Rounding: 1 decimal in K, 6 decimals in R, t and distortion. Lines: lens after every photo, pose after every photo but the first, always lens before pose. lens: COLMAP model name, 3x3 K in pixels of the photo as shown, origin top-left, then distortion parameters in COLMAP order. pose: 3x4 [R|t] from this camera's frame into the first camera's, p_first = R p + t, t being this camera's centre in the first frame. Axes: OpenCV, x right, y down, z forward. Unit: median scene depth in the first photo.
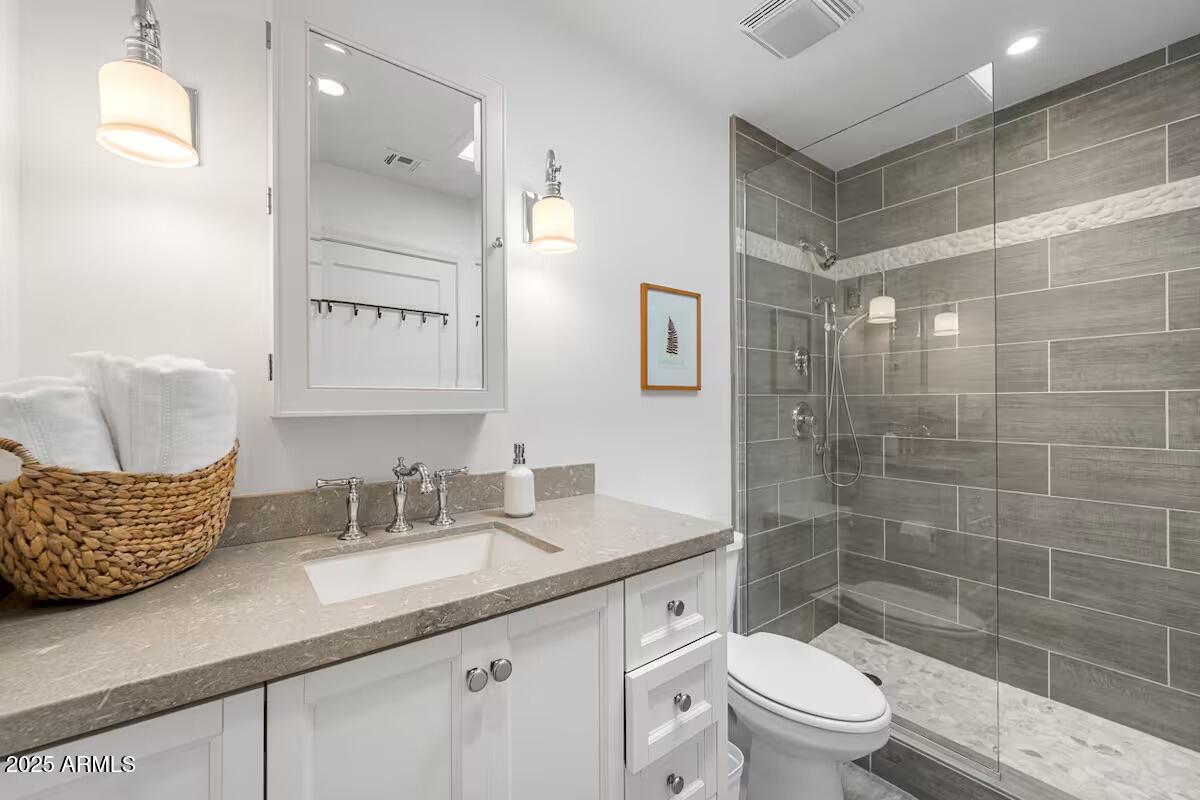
lens RADIAL K [[491.4, 0, 600.4], [0, 491.4, 398.8], [0, 0, 1]] dist [-0.000525, -0.001811]
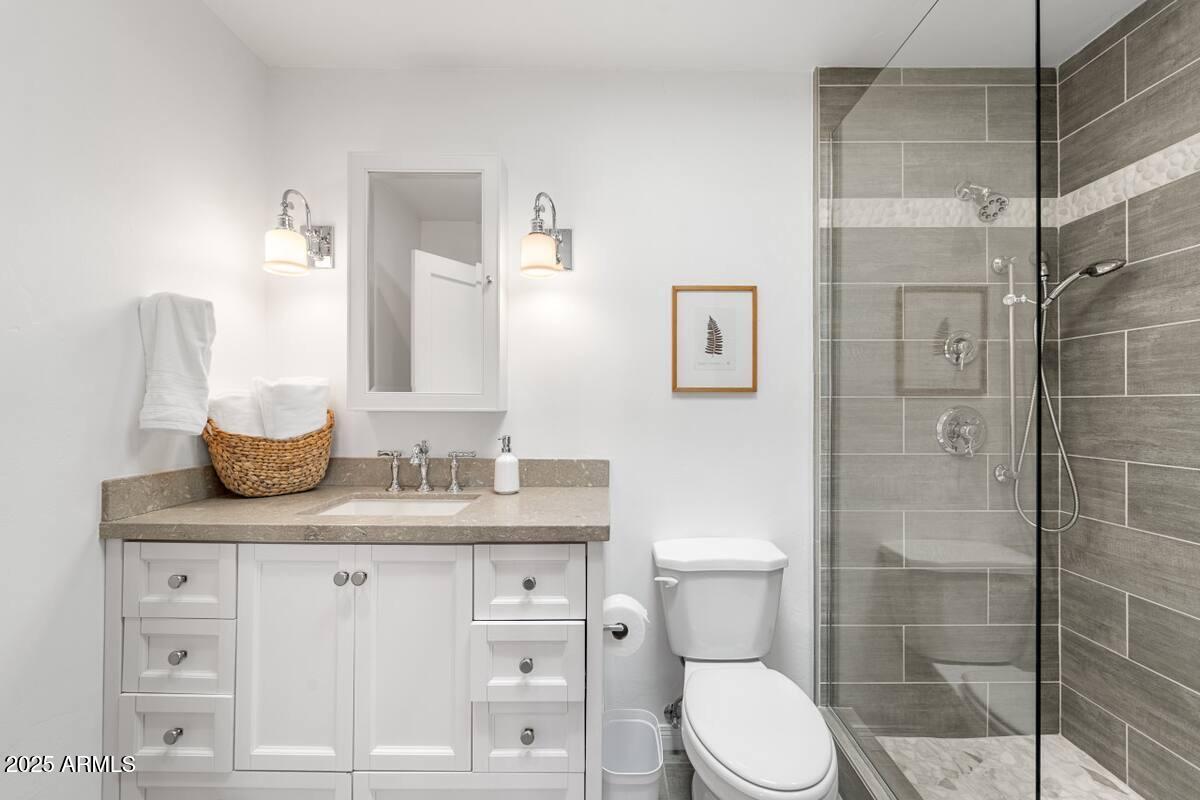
lens RADIAL K [[491.4, 0, 599.0], [0, 491.4, 399.1], [0, 0, 1]] dist [-0.000525, -0.001811]
pose [[0.784570, 0.000862, -0.620039, 0.670908], [-0.002748, 0.999994, -0.002086, -0.001665], [0.620034, 0.003341, 0.784568, 0.133733]]
